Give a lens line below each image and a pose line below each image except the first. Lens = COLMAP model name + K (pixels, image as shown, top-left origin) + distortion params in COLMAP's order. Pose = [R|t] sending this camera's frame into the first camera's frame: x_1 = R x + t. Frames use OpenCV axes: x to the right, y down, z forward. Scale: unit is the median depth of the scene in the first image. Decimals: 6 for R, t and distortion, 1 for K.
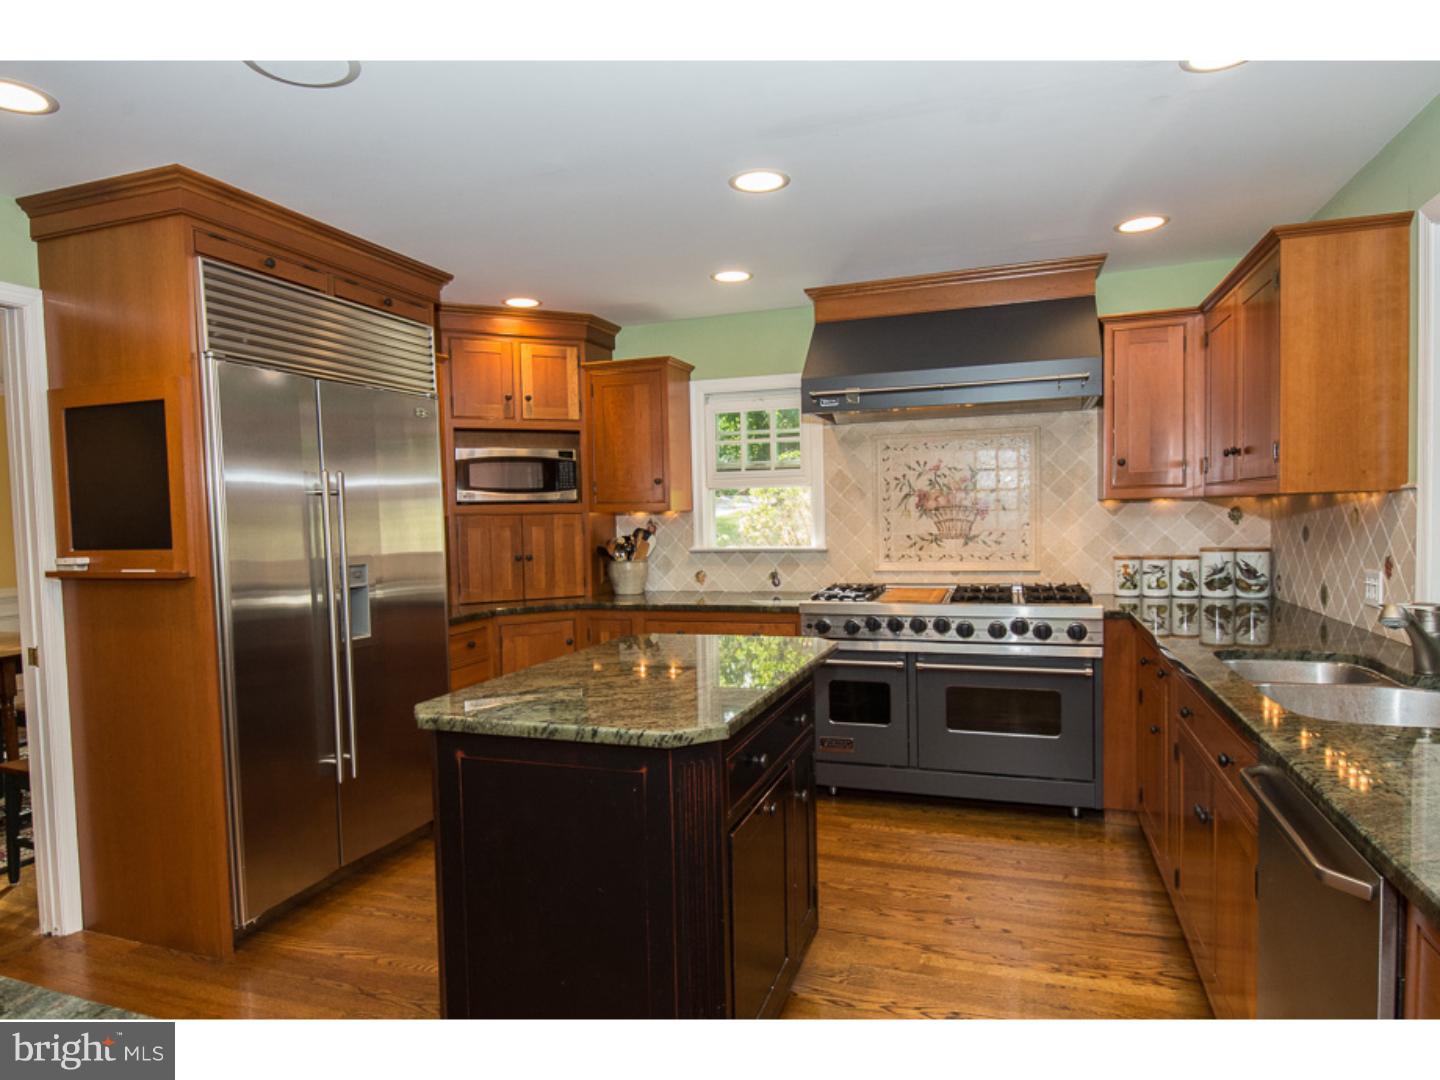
lens RADIAL K [[875.4, 0, 717.1], [0, 875.4, 550.0], [0, 0, 1]] dist [0.045412, 0.000056]
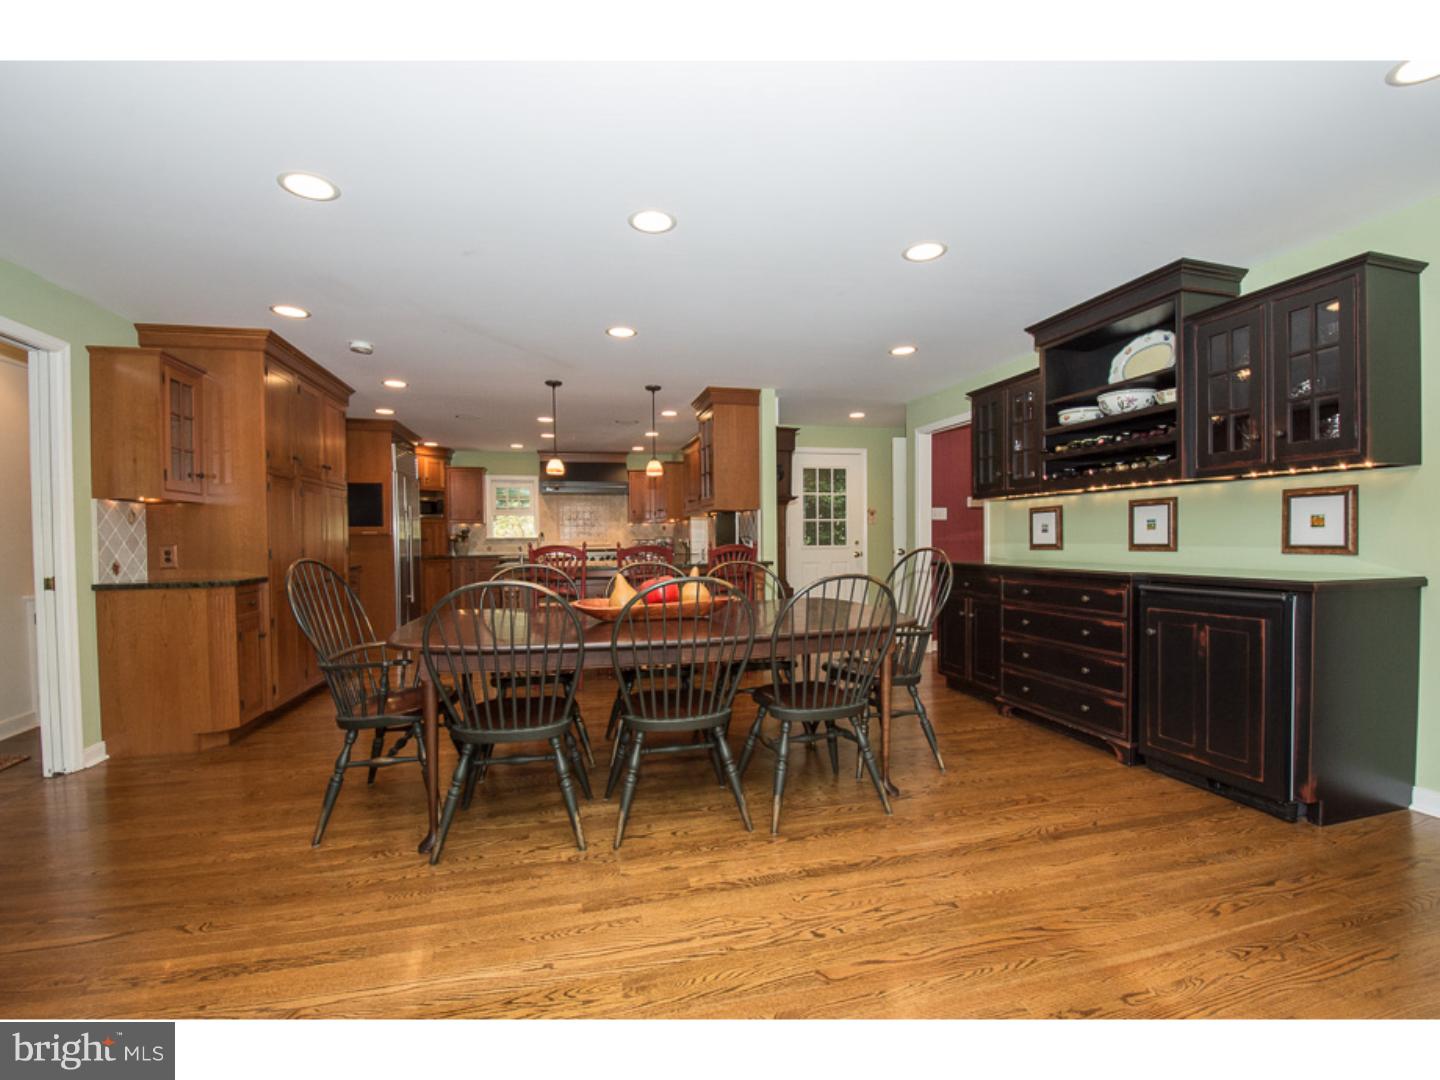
lens RADIAL K [[630.6, 0, 722.2], [0, 630.6, 552.4], [0, 0, 1]] dist [-0.008682, -0.005416]
pose [[0.829802, 0.002567, 0.558052, -0.531750], [0.014118, 0.999573, -0.025592, 0.108015], [-0.557879, 0.029115, 0.829412, -1.041792]]
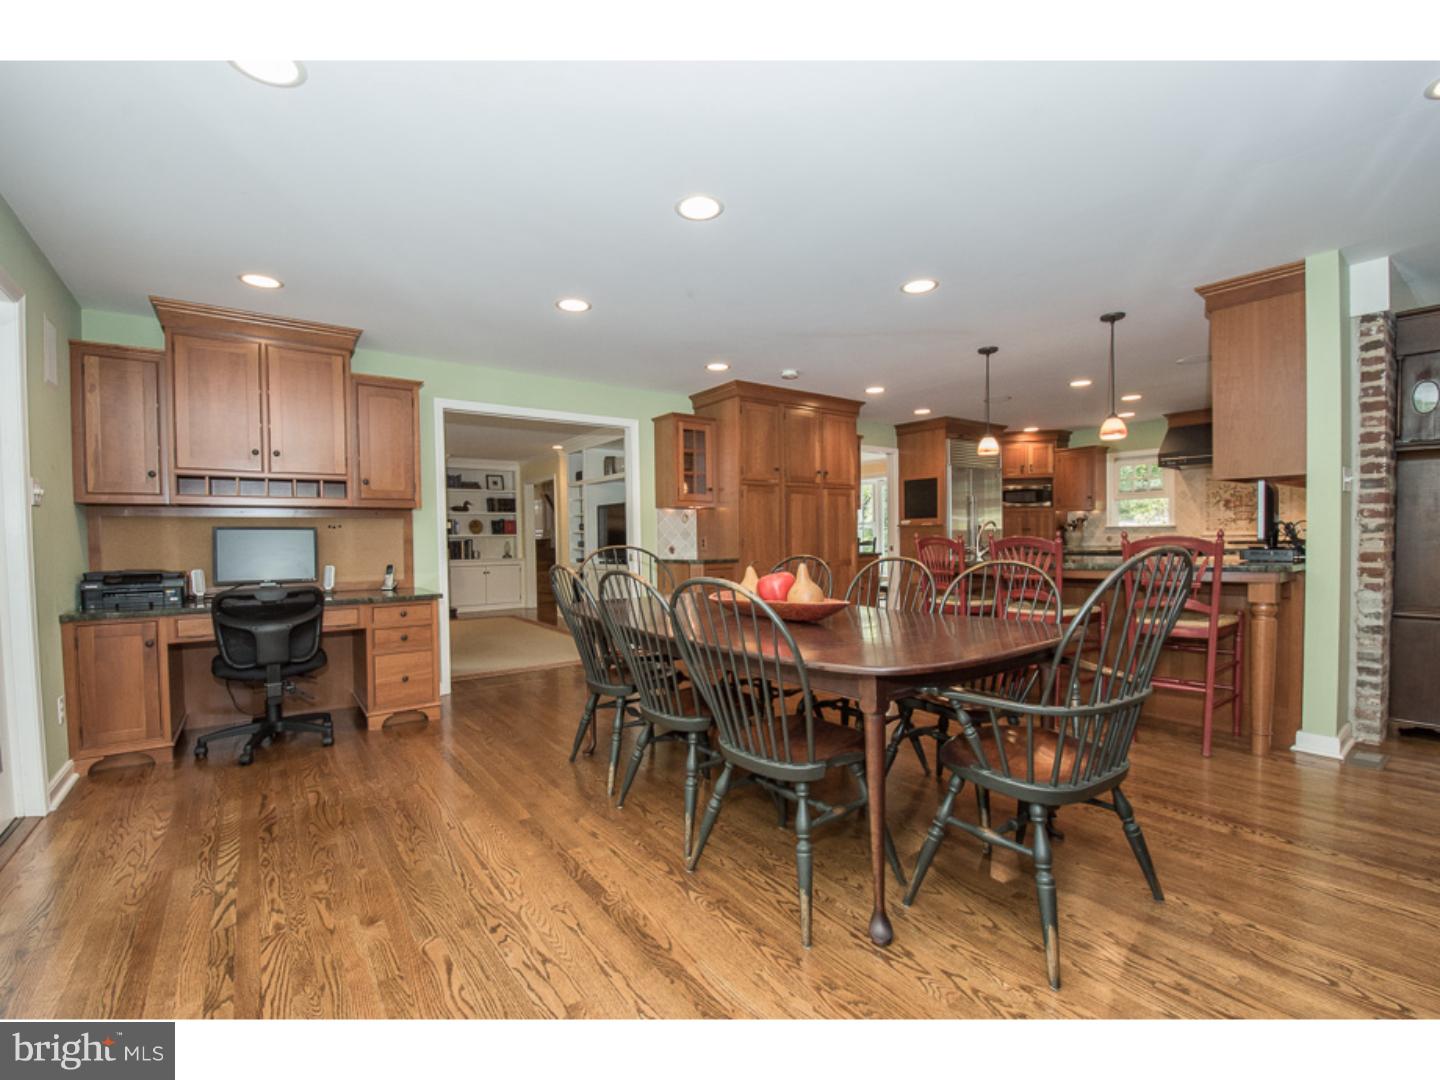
lens RADIAL K [[630.6, 0, 718.3], [0, 630.6, 550.2], [0, 0, 1]] dist [-0.008682, -0.005416]
pose [[0.823434, 0.021536, -0.567003, 0.075055], [-0.027453, 0.999621, -0.001901, 0.097980], [0.566747, 0.017132, 0.823714, -0.990152]]
